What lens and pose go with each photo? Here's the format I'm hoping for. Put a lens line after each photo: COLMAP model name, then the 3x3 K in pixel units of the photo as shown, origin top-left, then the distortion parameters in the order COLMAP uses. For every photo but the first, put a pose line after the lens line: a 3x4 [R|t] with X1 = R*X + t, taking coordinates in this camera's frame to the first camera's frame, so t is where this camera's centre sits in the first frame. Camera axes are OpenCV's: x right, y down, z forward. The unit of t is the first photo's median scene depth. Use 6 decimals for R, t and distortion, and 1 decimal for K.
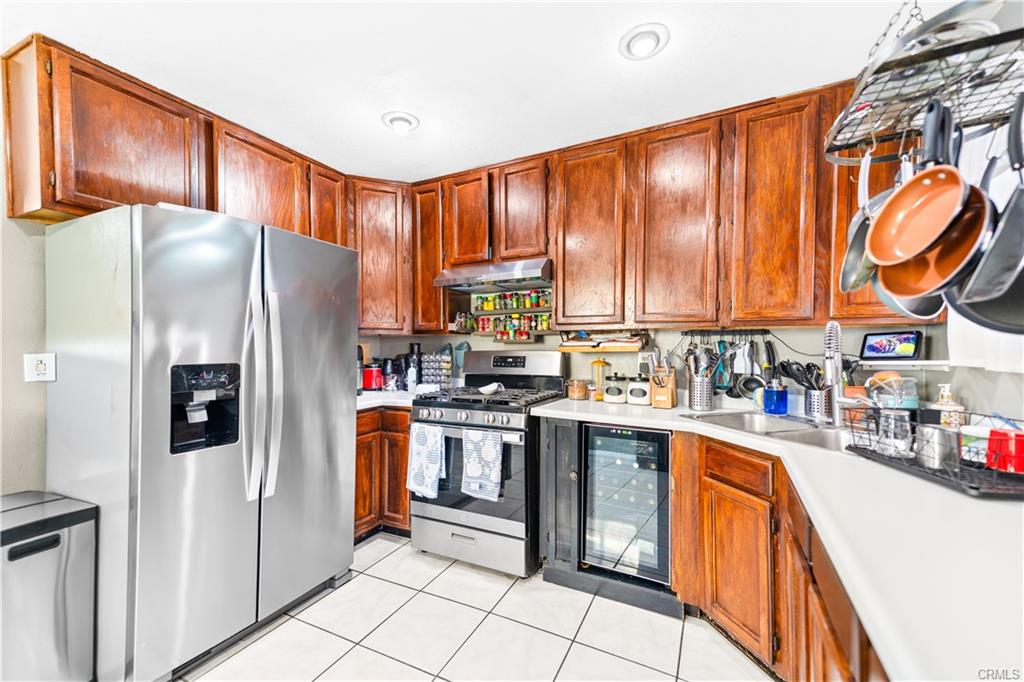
lens RADIAL K [[407.8, 0, 511.9], [0, 407.8, 347.4], [0, 0, 1]] dist [0.038255, -0.006697]
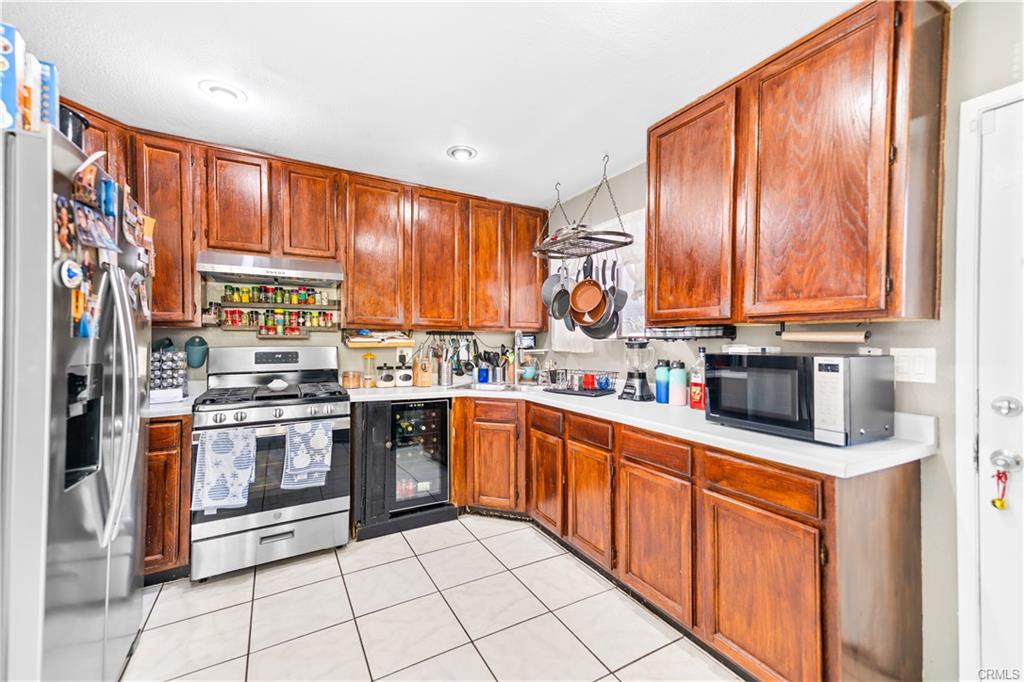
lens RADIAL K [[417.0, 0, 512.0], [0, 417.0, 341.0], [0, 0, 1]] dist [0.036721, -0.008235]
pose [[0.551382, 0.004650, 0.834240, -0.657641], [0.000078, 0.999984, -0.005625, 0.000919], [-0.834253, 0.003167, 0.551373, -0.030141]]
